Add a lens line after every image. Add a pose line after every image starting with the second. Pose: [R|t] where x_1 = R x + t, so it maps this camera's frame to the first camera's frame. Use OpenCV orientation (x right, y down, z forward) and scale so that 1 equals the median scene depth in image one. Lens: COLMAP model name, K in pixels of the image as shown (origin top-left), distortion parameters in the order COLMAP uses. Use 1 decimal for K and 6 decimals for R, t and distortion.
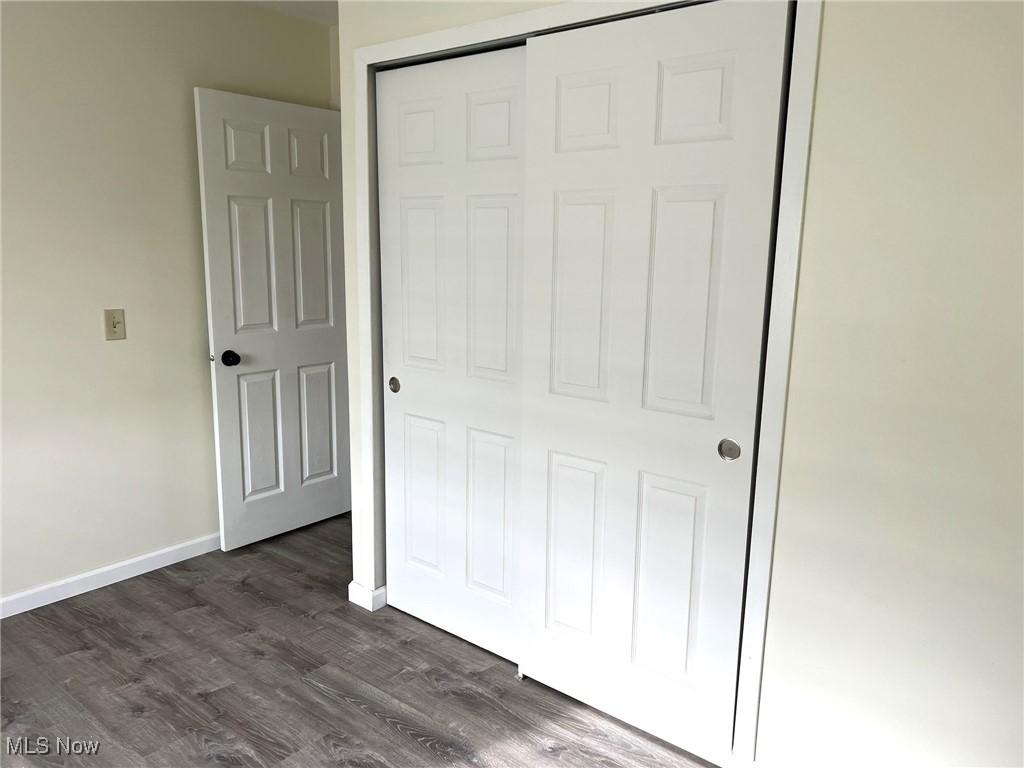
lens RADIAL K [[775.5, 0, 512.9], [0, 775.5, 385.0], [0, 0, 1]] dist [0.040783, -0.025692]
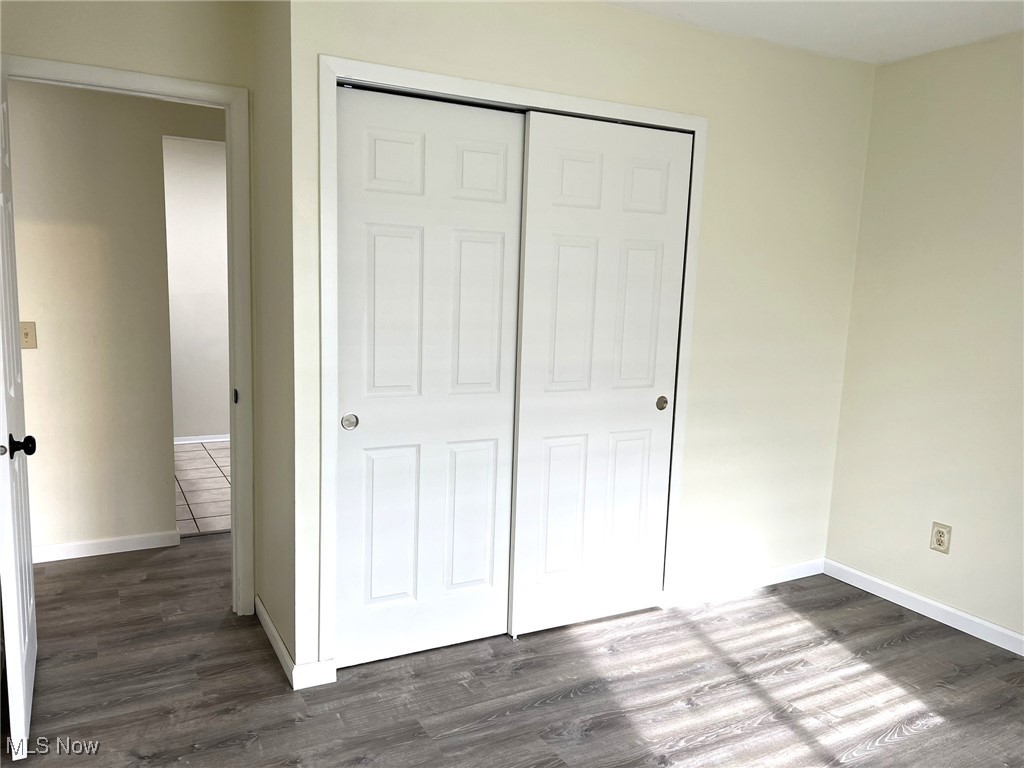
lens RADIAL K [[775.5, 0, 511.6], [0, 775.5, 380.0], [0, 0, 1]] dist [0.040783, -0.025692]
pose [[0.379593, -0.125127, 0.916653, -1.042729], [0.140711, 0.987093, 0.076473, -0.104836], [-0.914390, 0.099954, 0.392301, 0.513317]]
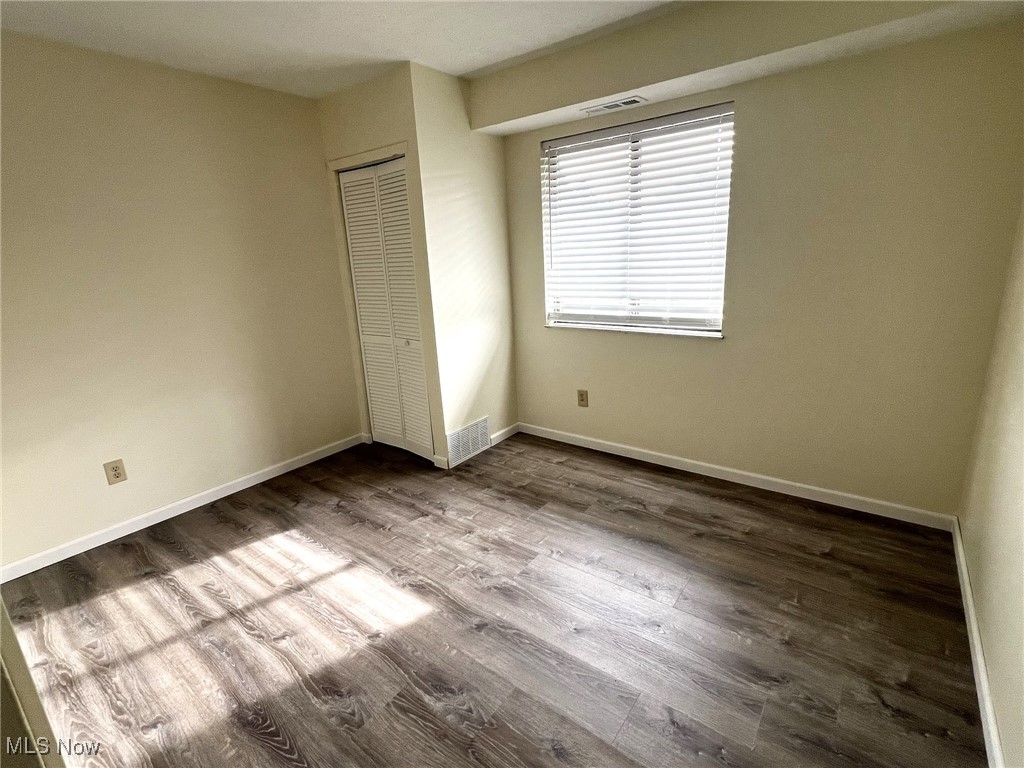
lens RADIAL K [[486.2, 0, 509.9], [0, 486.2, 385.7], [0, 0, 1]] dist [0.000179, 0.000616]
pose [[-0.999326, 0.035930, -0.007505, -0.402804], [0.029043, 0.899032, 0.436918, -0.216653], [0.022445, 0.436405, -0.899470, 1.246290]]
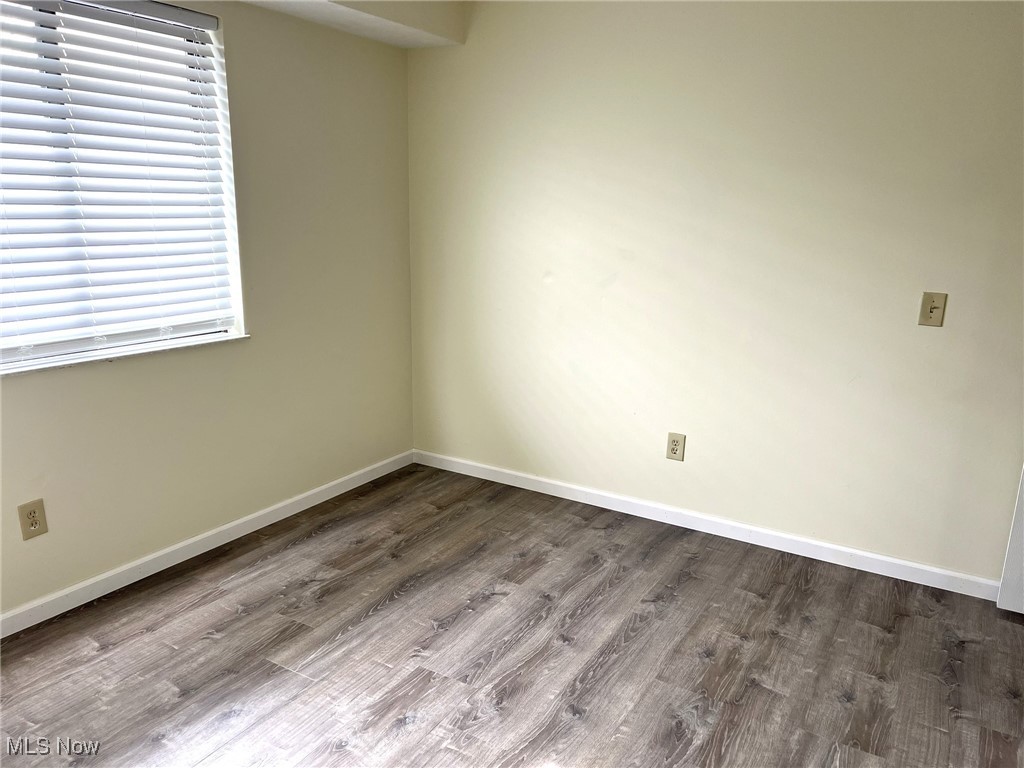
lens RADIAL K [[775.5, 0, 504.8], [0, 775.5, 391.3], [0, 0, 1]] dist [0.040783, -0.025692]
pose [[0.133949, 0.219905, -0.966281, 0.409020], [-0.201631, 0.960720, 0.190688, -0.072349], [0.970259, 0.169290, 0.173027, 0.455897]]
